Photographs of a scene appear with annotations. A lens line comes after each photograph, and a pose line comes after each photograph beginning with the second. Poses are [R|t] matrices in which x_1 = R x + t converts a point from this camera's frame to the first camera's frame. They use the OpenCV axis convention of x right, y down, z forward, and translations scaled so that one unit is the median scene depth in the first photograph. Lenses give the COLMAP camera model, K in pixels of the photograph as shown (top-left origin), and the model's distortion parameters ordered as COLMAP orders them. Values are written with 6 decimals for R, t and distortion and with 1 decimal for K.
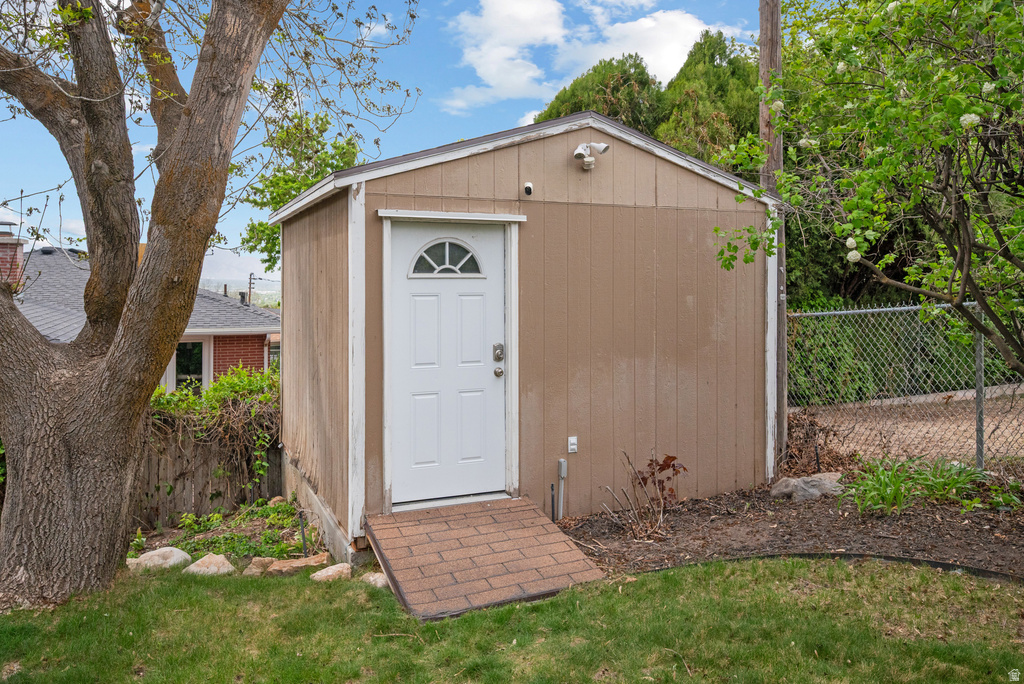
lens RADIAL K [[769.4, 0, 513.1], [0, 769.4, 283.1], [0, 0, 1]] dist [-0.001008, -0.000101]
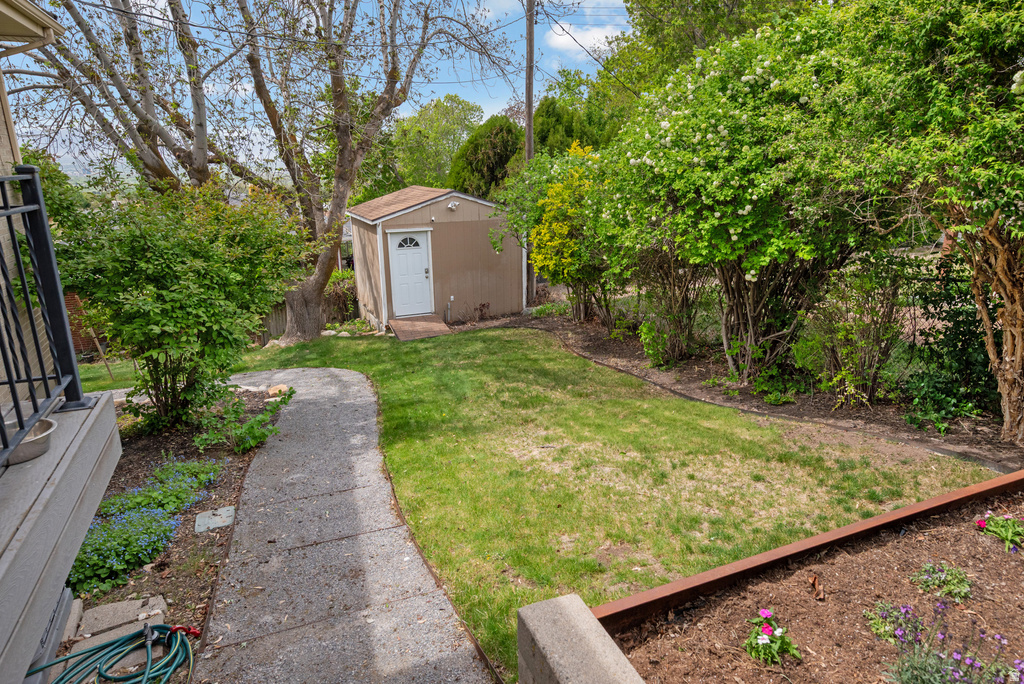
lens RADIAL K [[620.4, 0, 512.0], [0, 620.4, 342.0], [0, 0, 1]] dist [-0.005371, -0.000941]
pose [[0.999890, -0.010324, -0.010641, 0.370703], [0.012878, 0.960393, 0.278350, -0.348498], [0.007346, -0.278456, 0.960421, -1.604096]]
